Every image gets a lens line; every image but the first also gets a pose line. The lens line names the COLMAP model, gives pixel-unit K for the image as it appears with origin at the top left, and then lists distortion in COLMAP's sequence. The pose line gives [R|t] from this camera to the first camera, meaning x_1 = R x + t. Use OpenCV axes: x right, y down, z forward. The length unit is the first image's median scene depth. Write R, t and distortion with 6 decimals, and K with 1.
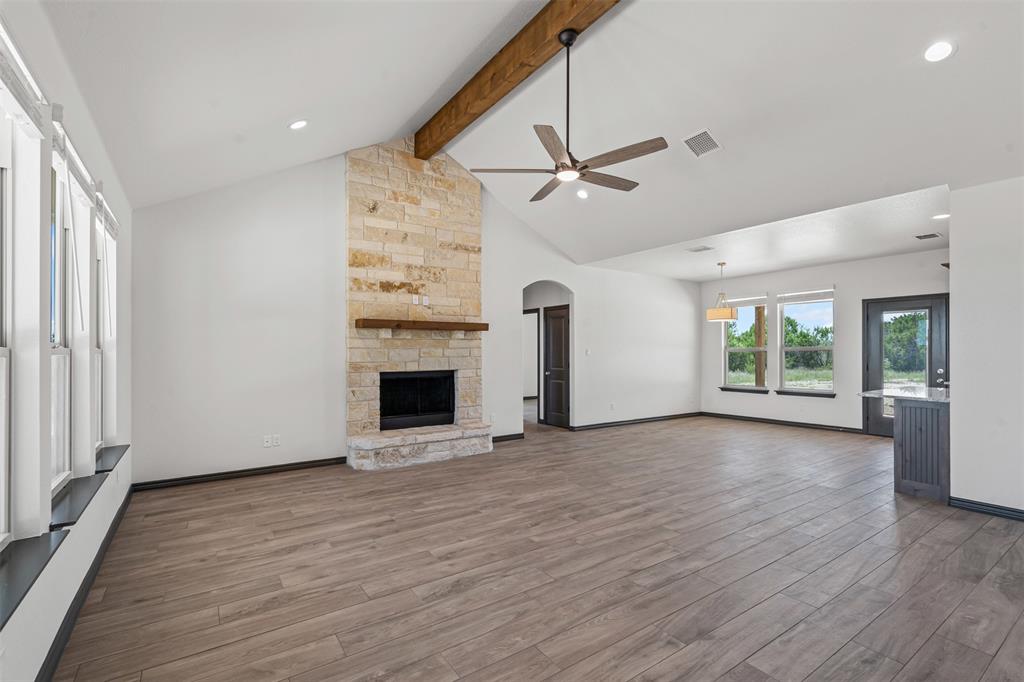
lens RADIAL K [[467.3, 0, 514.5], [0, 467.3, 352.2], [0, 0, 1]] dist [-0.002869, -0.000461]
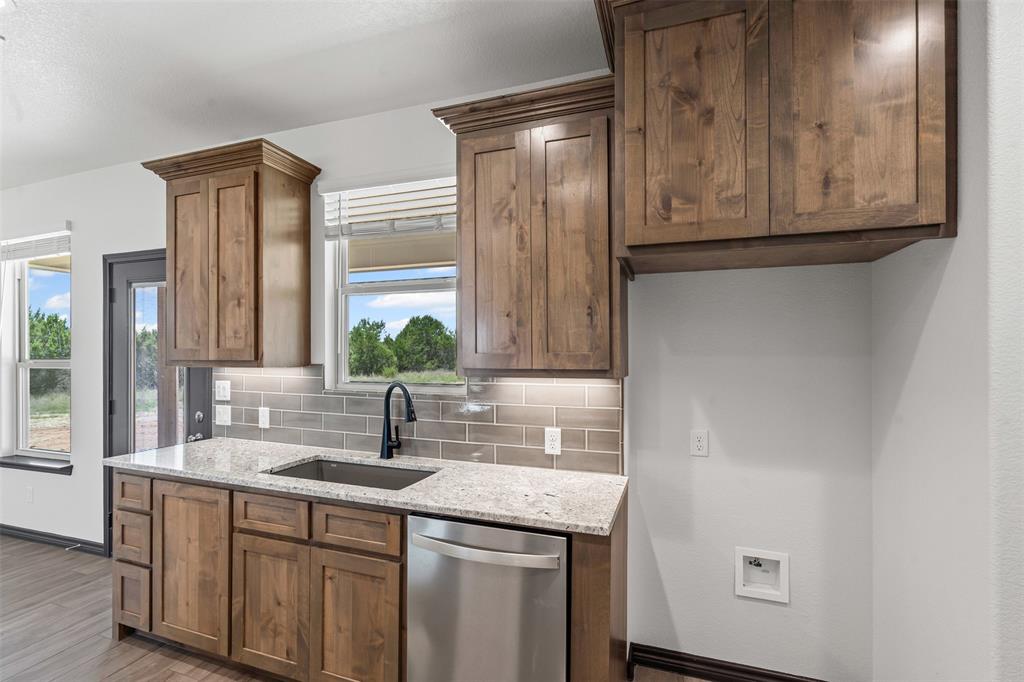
lens RADIAL K [[467.3, 0, 514.5], [0, 467.3, 352.2], [0, 0, 1]] dist [-0.002869, -0.000461]
pose [[0.814404, 0.002692, 0.580292, 1.338923], [-0.002787, 0.999996, -0.000728, -0.033965], [-0.580292, -0.001024, 0.814408, 0.671843]]
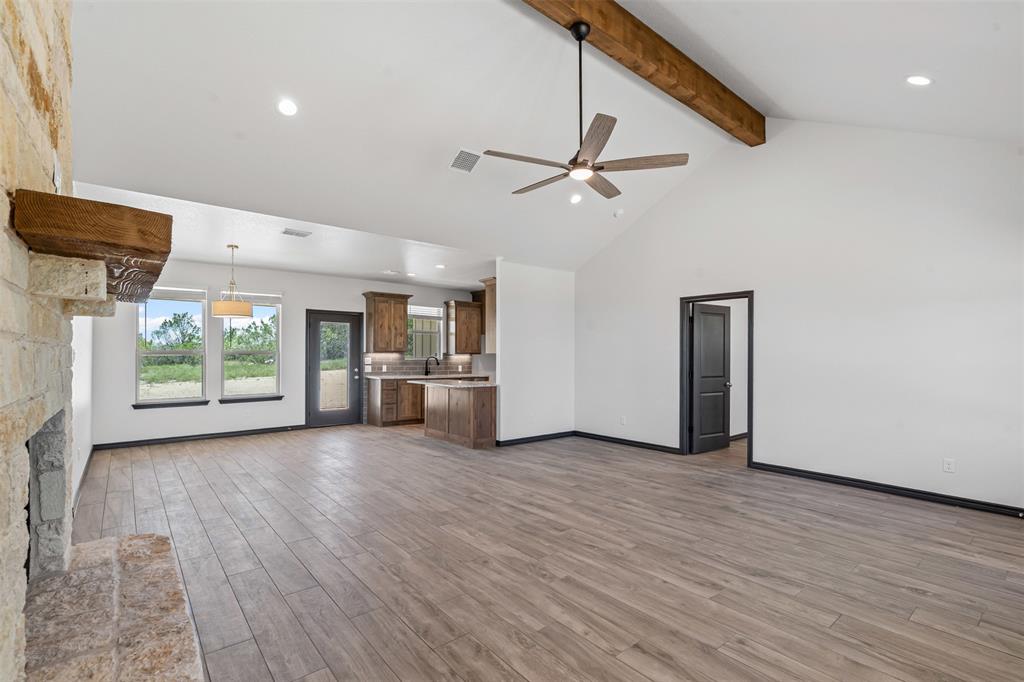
lens RADIAL K [[467.3, 0, 514.5], [0, 467.3, 352.2], [0, 0, 1]] dist [-0.002869, -0.000461]
pose [[-0.095212, 0.011096, 0.995395, -0.687099], [-0.001377, 0.999935, -0.011279, 0.005072], [-0.995456, -0.002444, -0.095190, 1.008766]]
